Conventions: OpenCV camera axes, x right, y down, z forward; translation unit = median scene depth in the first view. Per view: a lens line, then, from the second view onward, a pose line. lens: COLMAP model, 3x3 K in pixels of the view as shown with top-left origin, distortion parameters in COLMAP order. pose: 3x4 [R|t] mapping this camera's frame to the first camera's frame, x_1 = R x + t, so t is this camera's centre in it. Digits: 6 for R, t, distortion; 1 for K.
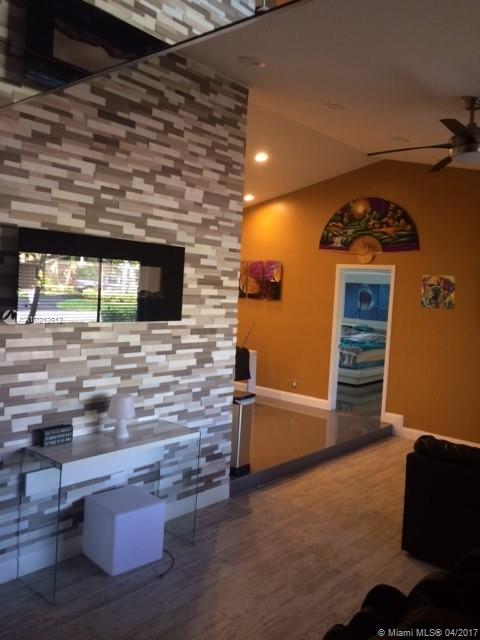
lens RADIAL K [[544.3, 0, 238.4], [0, 544.3, 316.3], [0, 0, 1]] dist [0.060141, -0.064021]
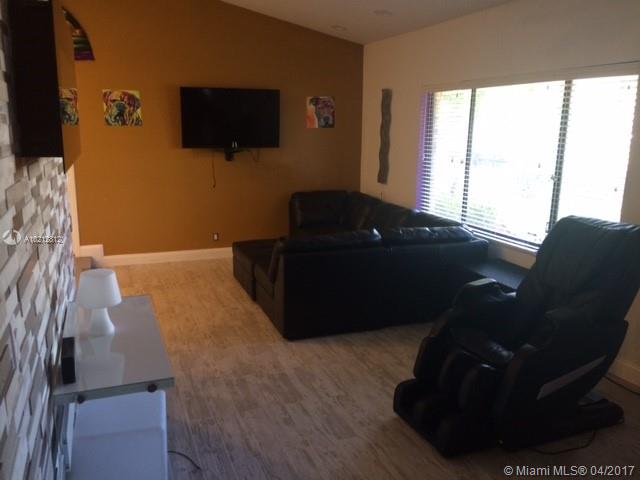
lens RADIAL K [[544.3, 0, 315.1], [0, 544.3, 241.2], [0, 0, 1]] dist [0.060141, -0.064021]
pose [[0.467841, -0.229657, 0.853453, -0.469089], [0.063848, 0.971909, 0.226533, -0.019701], [-0.881503, -0.051490, 0.469362, 0.334186]]
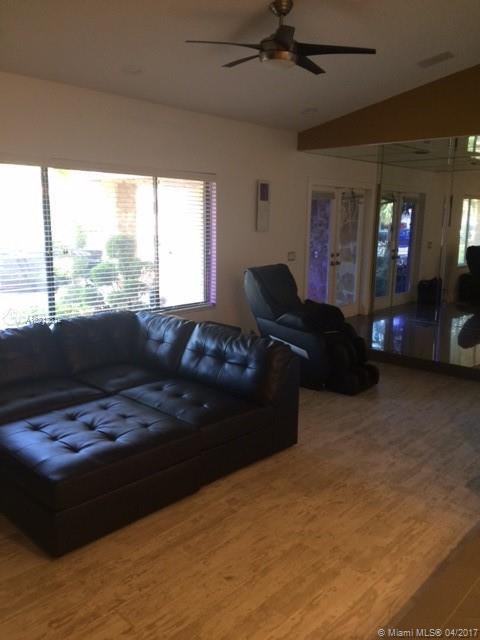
lens RADIAL K [[544.3, 0, 235.7], [0, 544.3, 317.9], [0, 0, 1]] dist [0.060141, -0.064021]
pose [[-0.997641, -0.067292, 0.013542, 0.329941], [-0.062092, 0.968816, 0.239875, -0.045150], [-0.029262, 0.238468, -0.970709, 1.559391]]
